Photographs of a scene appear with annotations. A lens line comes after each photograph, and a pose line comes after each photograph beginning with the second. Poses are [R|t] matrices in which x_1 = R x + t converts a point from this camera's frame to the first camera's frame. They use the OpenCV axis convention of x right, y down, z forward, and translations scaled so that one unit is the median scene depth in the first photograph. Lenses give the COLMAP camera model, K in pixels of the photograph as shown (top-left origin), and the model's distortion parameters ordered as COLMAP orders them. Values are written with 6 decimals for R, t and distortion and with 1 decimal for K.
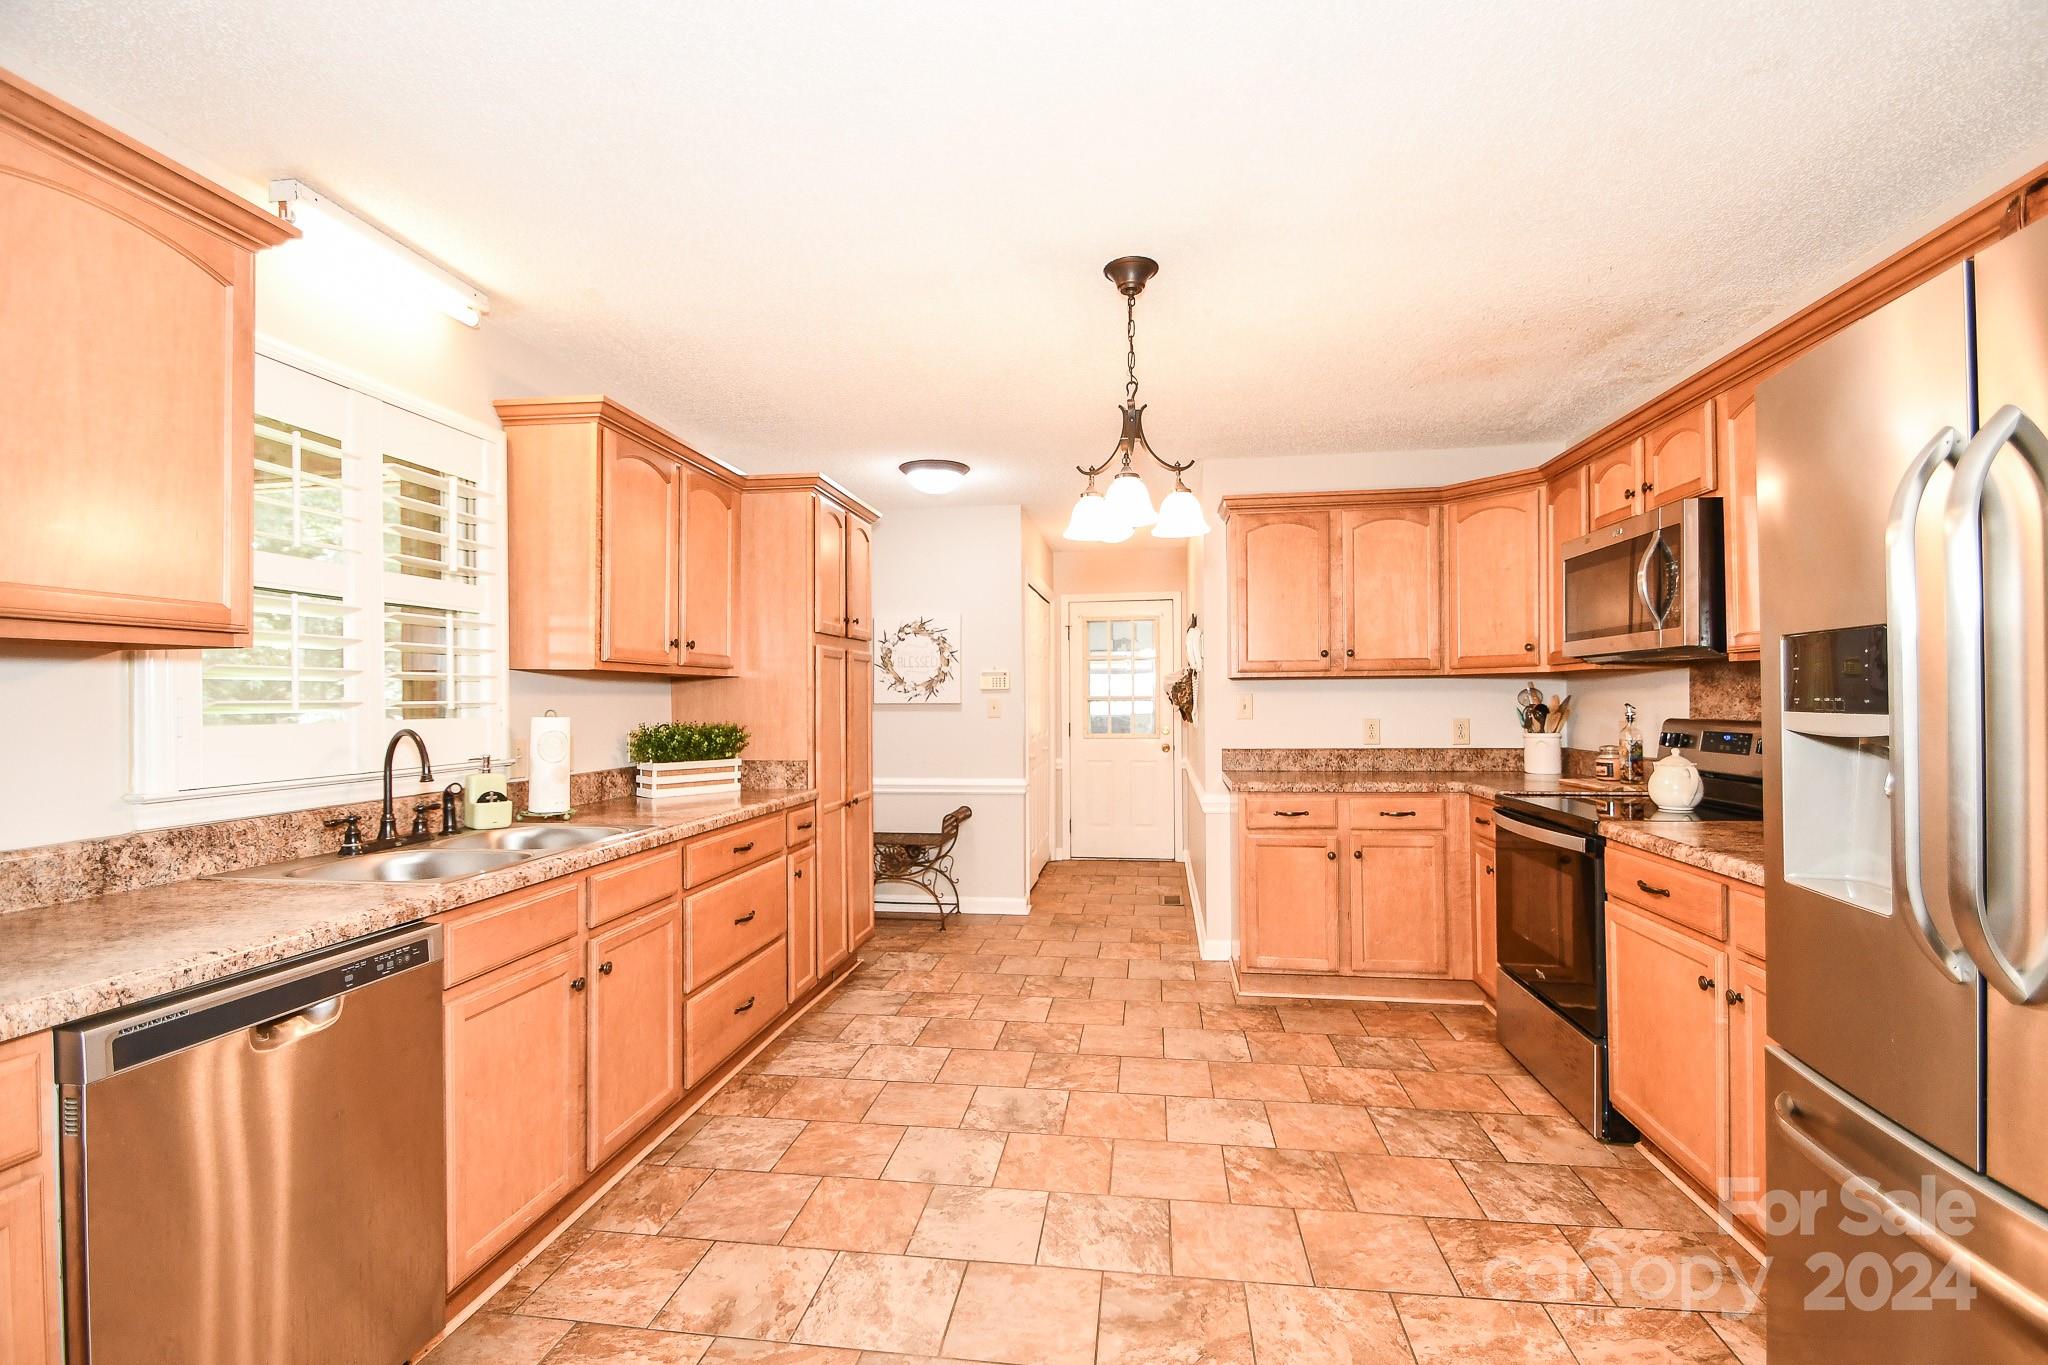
lens RADIAL K [[904.1, 0, 1020.7], [0, 904.1, 695.9], [0, 0, 1]] dist [0.014809, -0.019297]
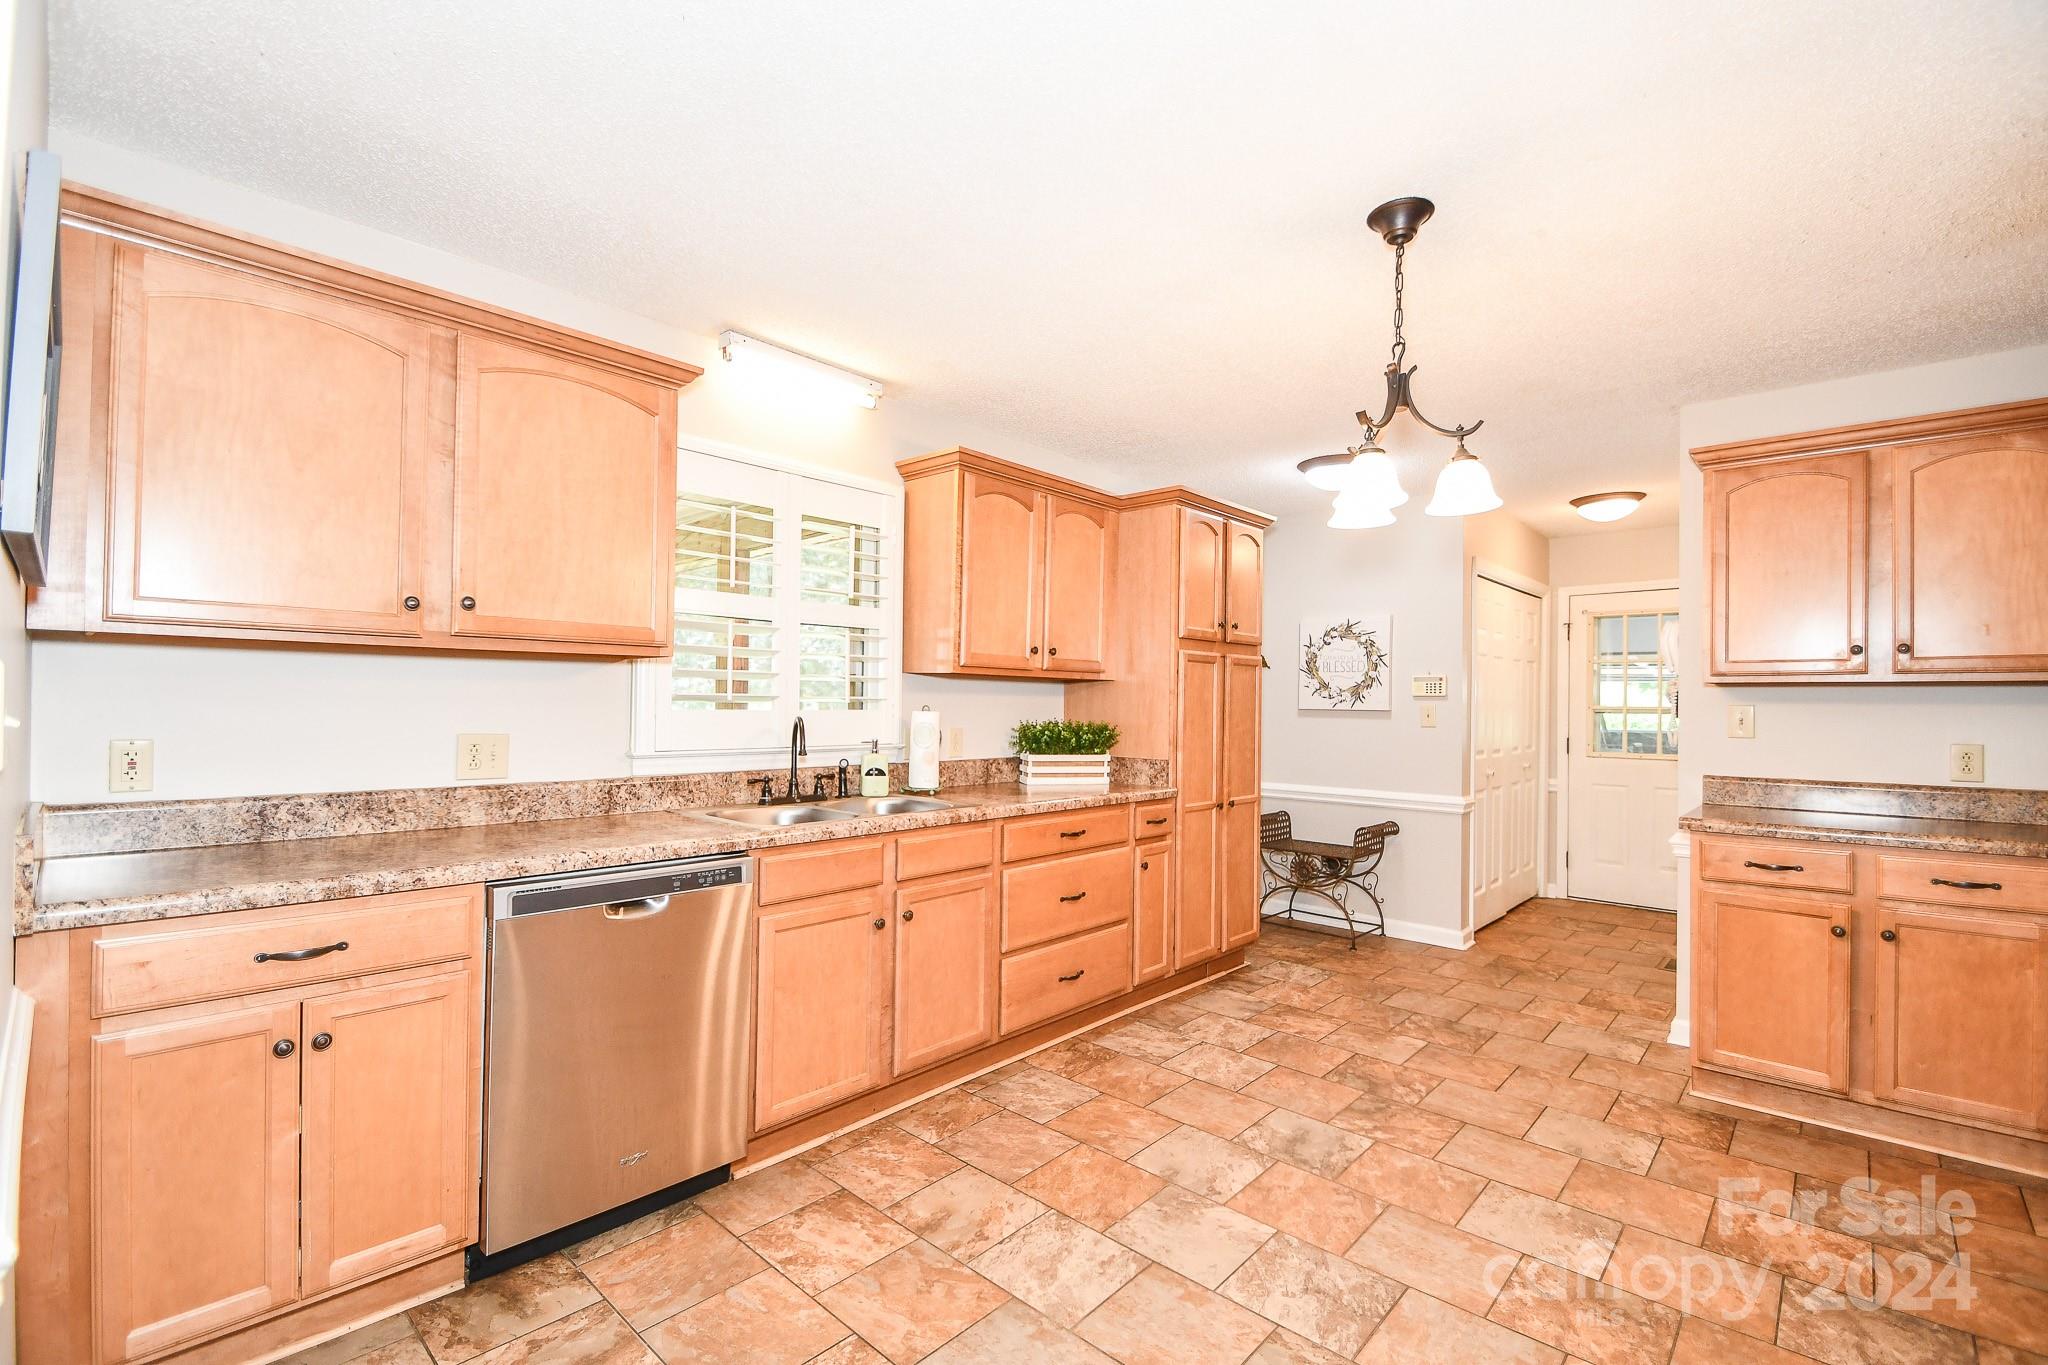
lens RADIAL K [[879.3, 0, 1026.0], [0, 879.3, 697.6], [0, 0, 1]] dist [0.013758, -0.017664]
pose [[0.823277, 0.012794, -0.567496, 0.239092], [-0.016211, 0.999868, -0.000976, 0.003068], [0.567408, 0.010003, 0.823376, 0.073191]]
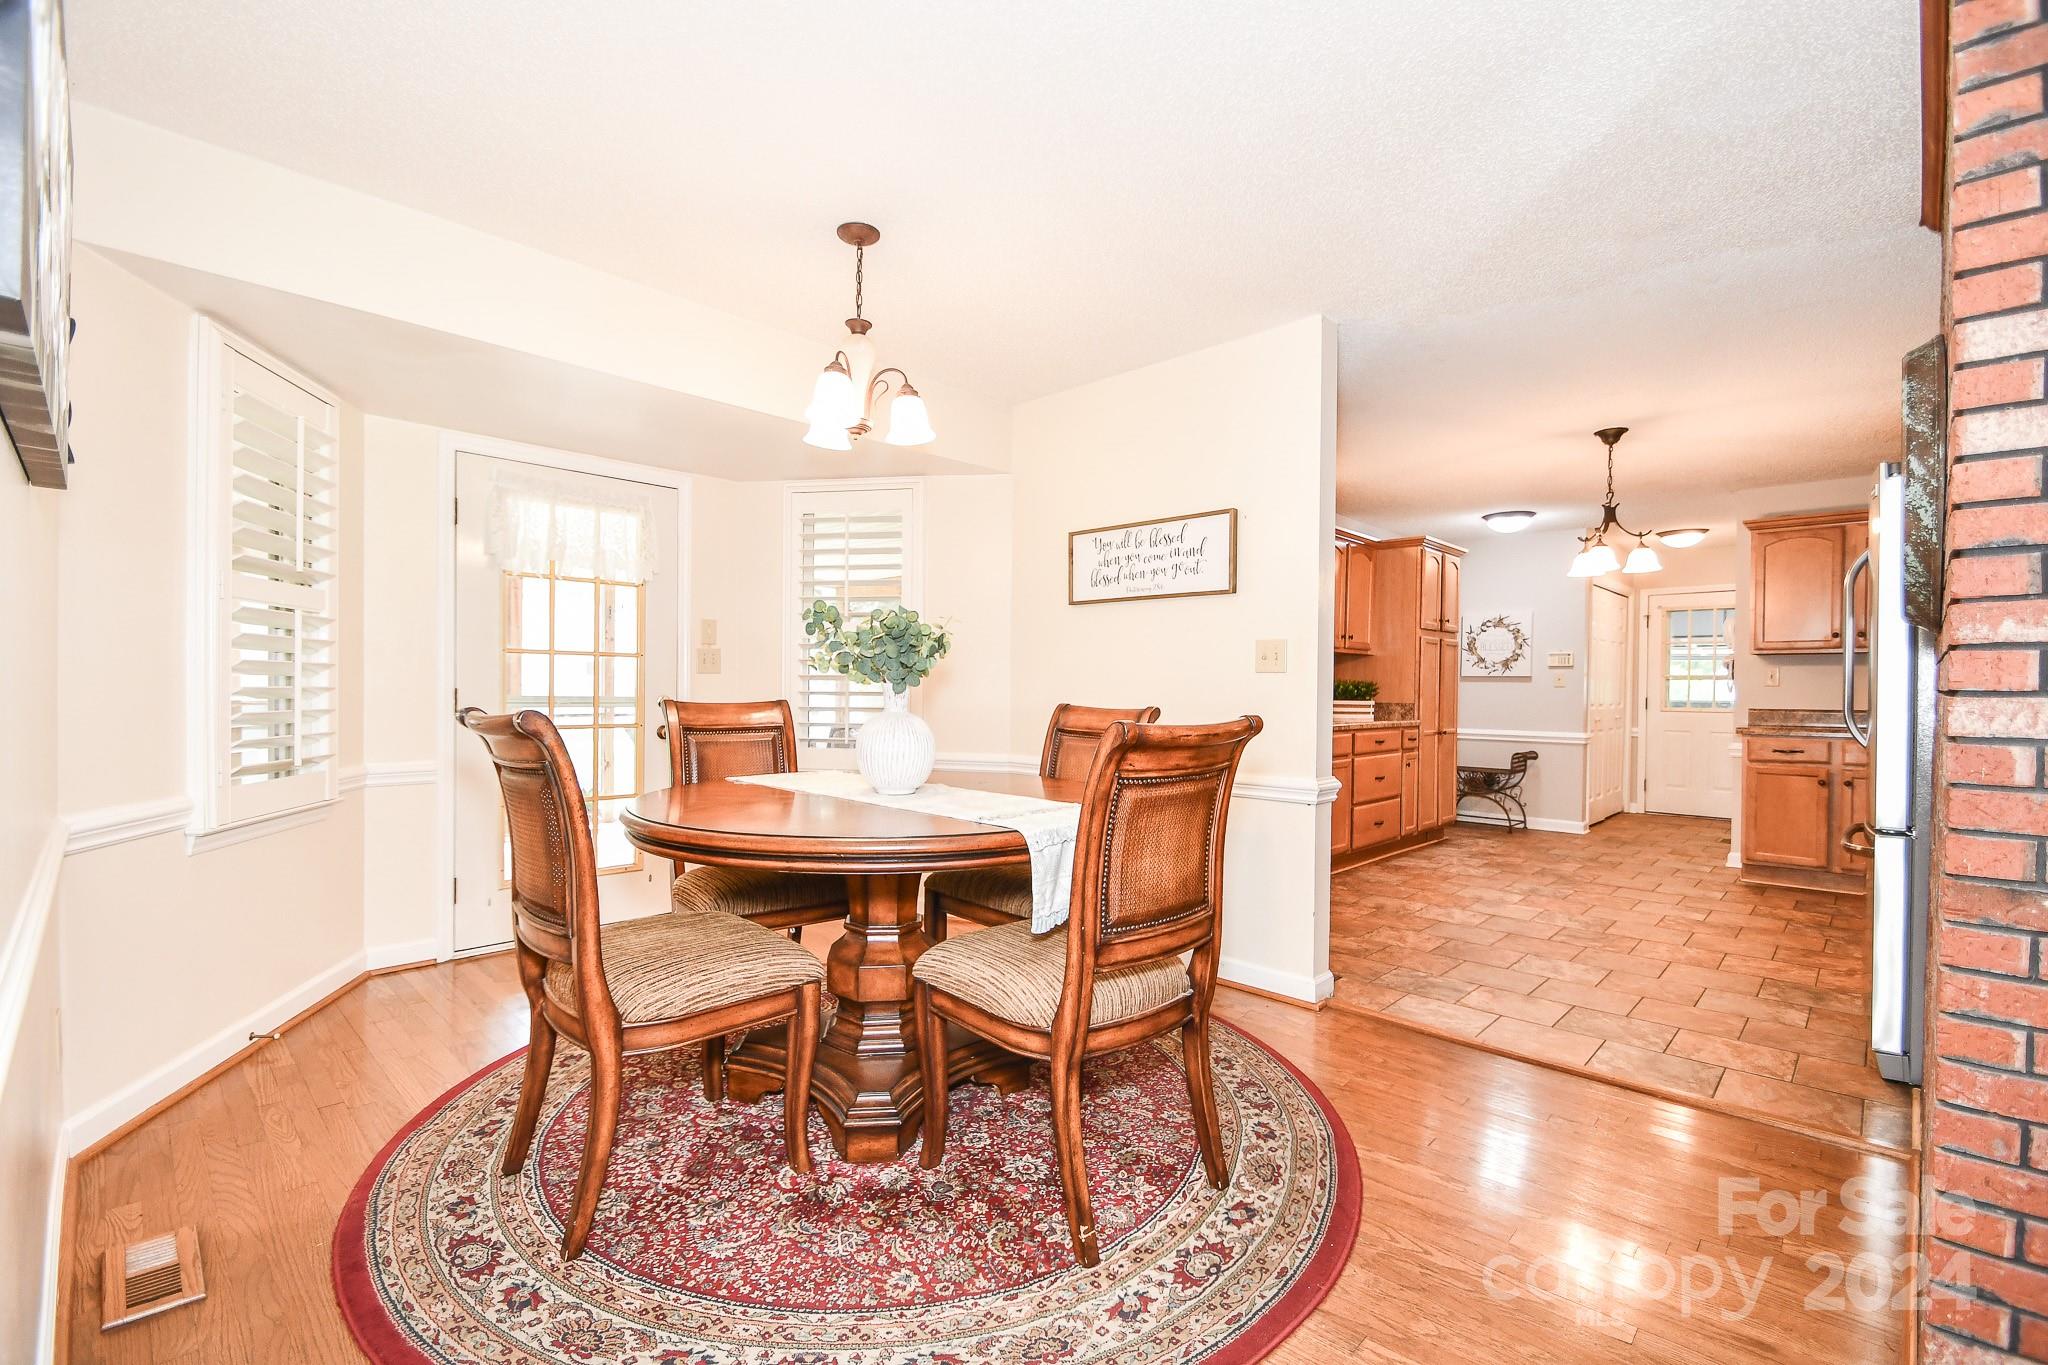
lens RADIAL K [[879.3, 0, 1026.0], [0, 879.3, 697.6], [0, 0, 1]] dist [0.013758, -0.017664]
pose [[0.808120, 0.021054, -0.588641, 0.175077], [-0.014409, 0.999769, 0.015977, 0.051408], [0.588841, -0.004430, 0.808236, -0.904395]]
